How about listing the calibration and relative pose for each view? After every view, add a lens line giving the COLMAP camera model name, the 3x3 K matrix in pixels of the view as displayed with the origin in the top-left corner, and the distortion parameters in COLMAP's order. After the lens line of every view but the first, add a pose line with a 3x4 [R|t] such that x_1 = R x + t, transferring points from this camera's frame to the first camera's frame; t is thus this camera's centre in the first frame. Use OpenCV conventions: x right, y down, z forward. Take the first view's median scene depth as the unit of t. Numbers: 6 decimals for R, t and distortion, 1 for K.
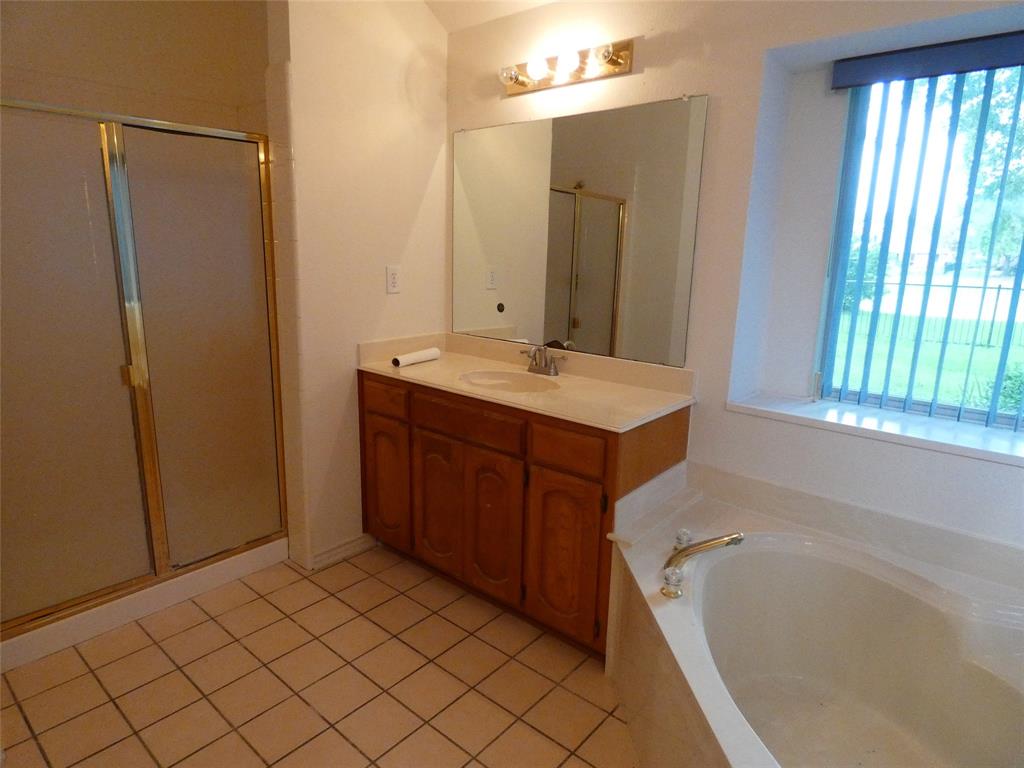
lens RADIAL K [[609.8, 0, 511.3], [0, 609.8, 385.5], [0, 0, 1]] dist [-0.008560, 0.002065]
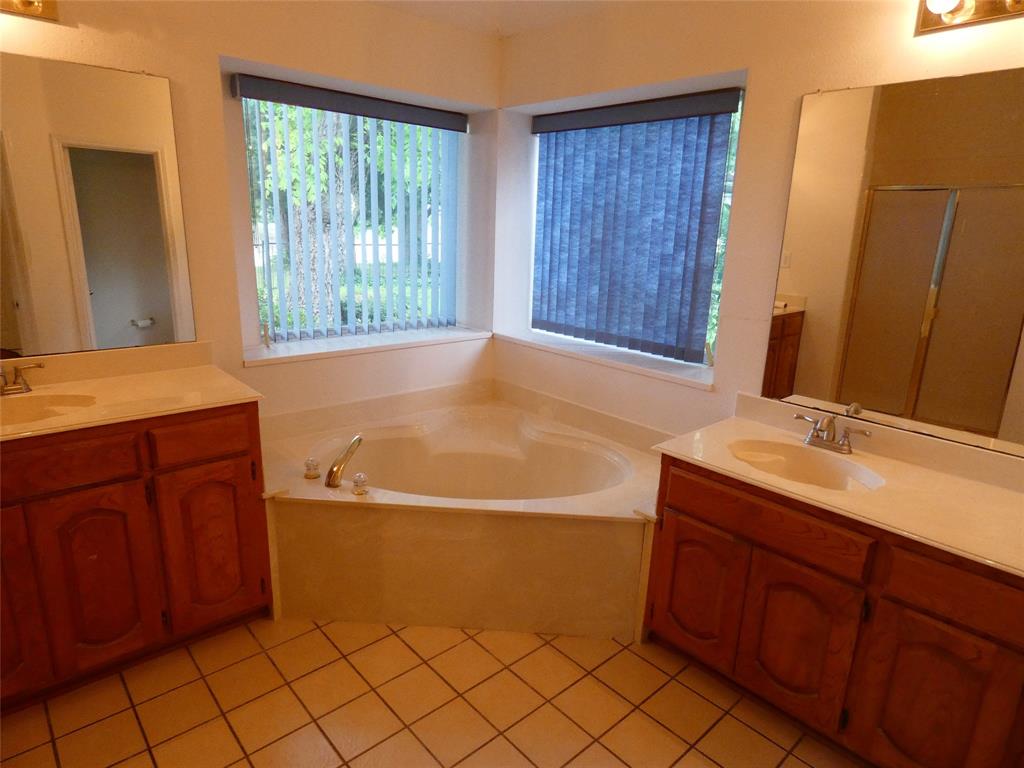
lens RADIAL K [[609.8, 0, 511.2], [0, 609.8, 382.6], [0, 0, 1]] dist [-0.008560, 0.002065]
pose [[0.138234, -0.265621, 0.954116, -0.705835], [0.196305, 0.951600, 0.236479, -0.108355], [-0.970750, 0.154609, 0.183686, 0.310076]]
